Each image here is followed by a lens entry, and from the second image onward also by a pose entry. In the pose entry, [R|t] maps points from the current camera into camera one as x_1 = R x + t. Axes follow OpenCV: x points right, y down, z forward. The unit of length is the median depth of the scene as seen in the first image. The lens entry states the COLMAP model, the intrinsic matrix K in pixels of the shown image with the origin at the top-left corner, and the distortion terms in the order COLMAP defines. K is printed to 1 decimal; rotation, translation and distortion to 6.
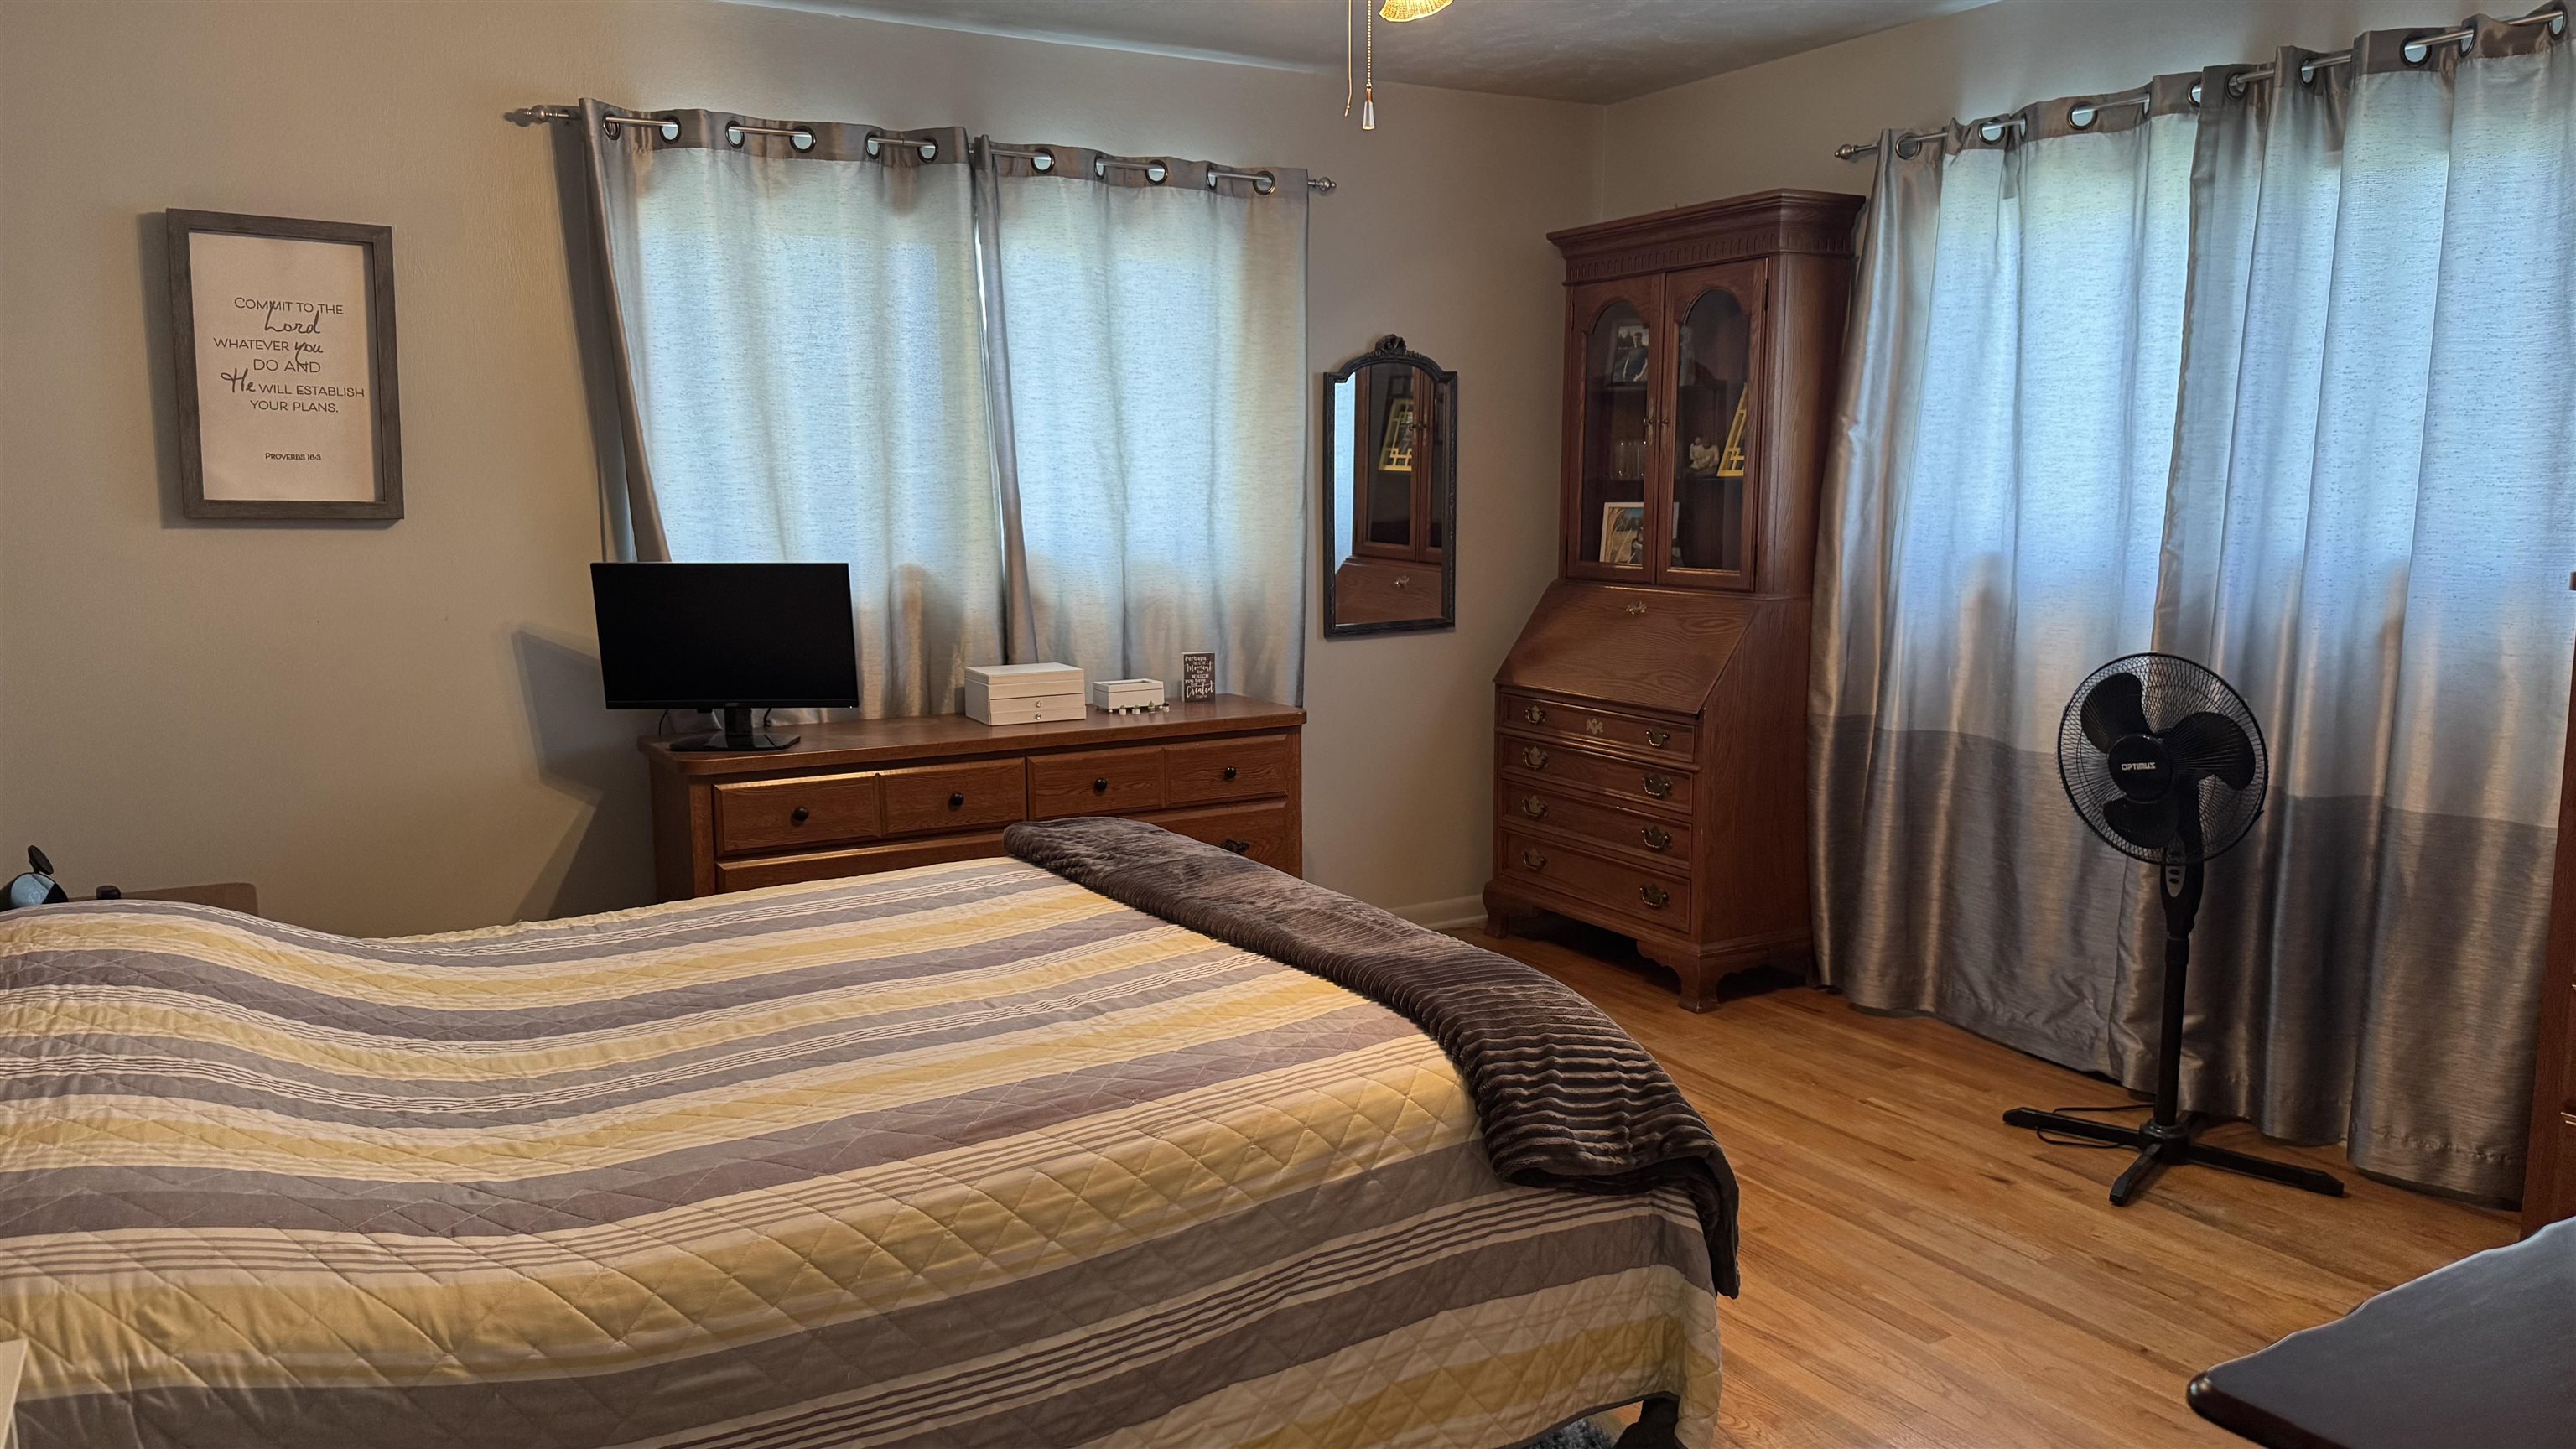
lens RADIAL K [[1813.2, 0, 1288.0], [0, 1813.2, 724.5], [0, 0, 1]] dist [0.125803, -0.213374]
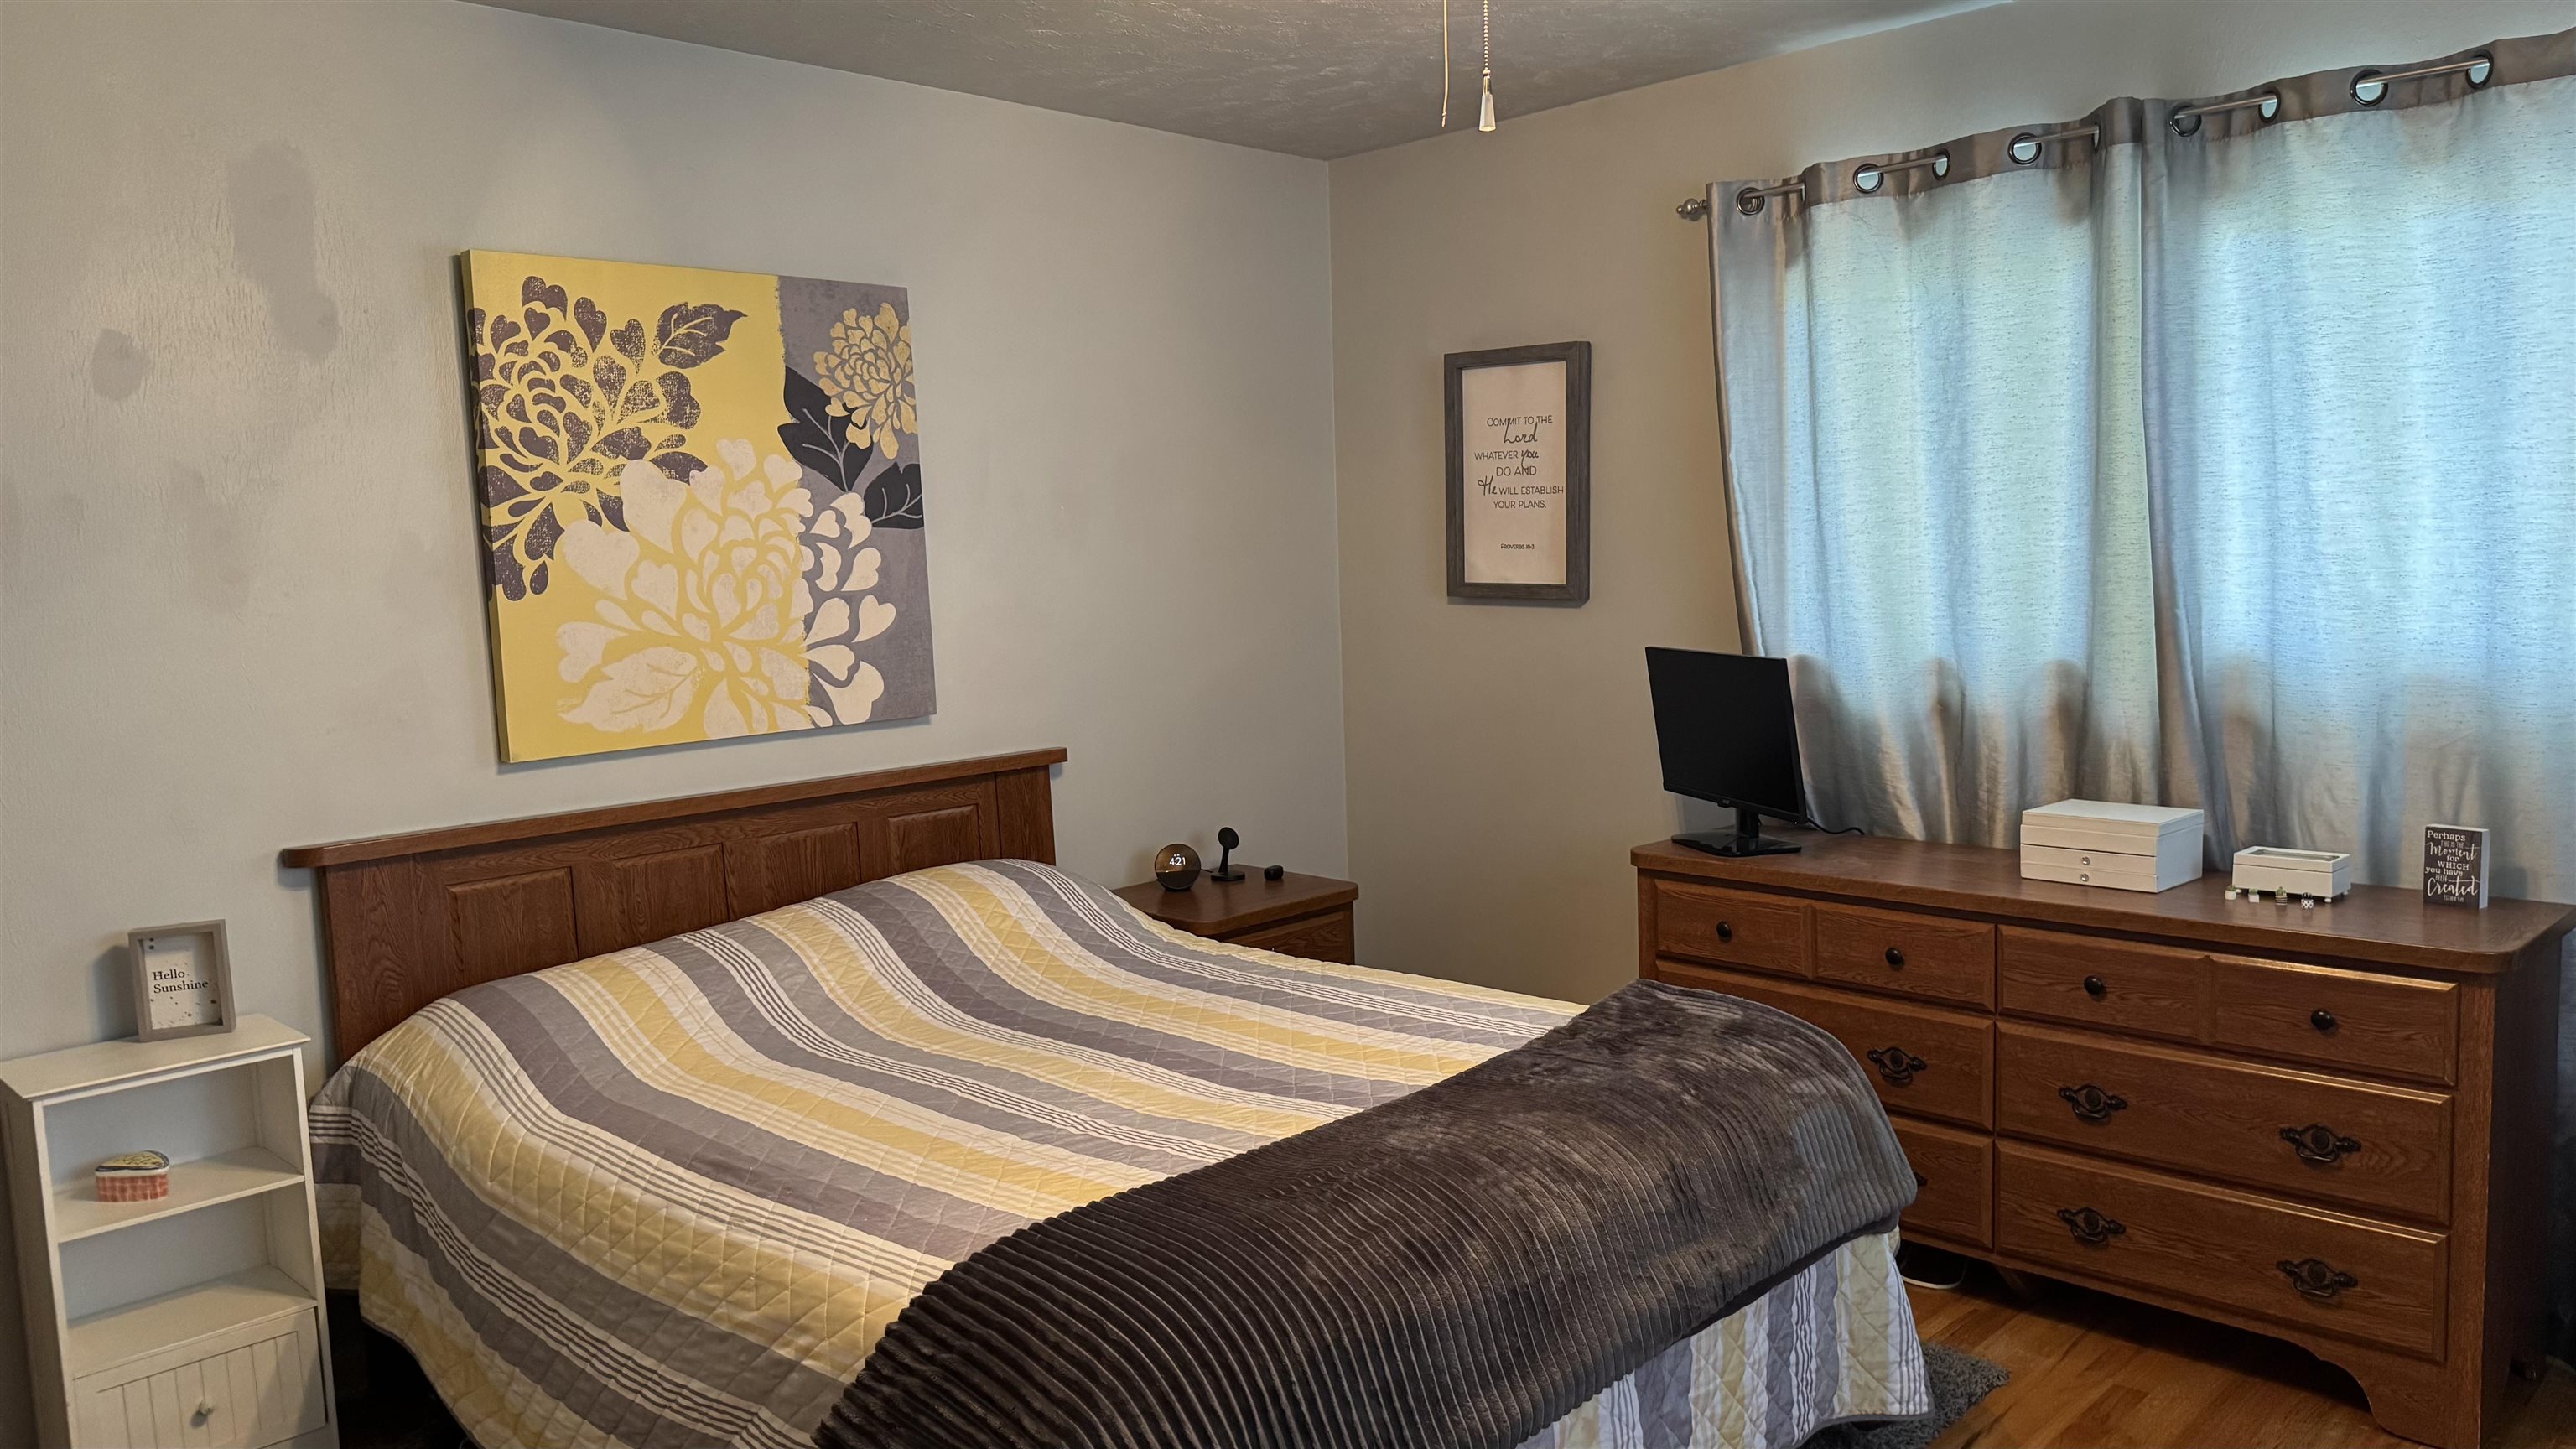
lens RADIAL K [[1813.2, 0, 1288.0], [0, 1813.2, 724.5], [0, 0, 1]] dist [0.125803, -0.213374]
pose [[0.245596, 0.093987, -0.964805, 0.586785], [-0.099955, 0.992439, 0.071235, -0.102278], [0.964205, 0.078942, 0.253133, 0.582119]]
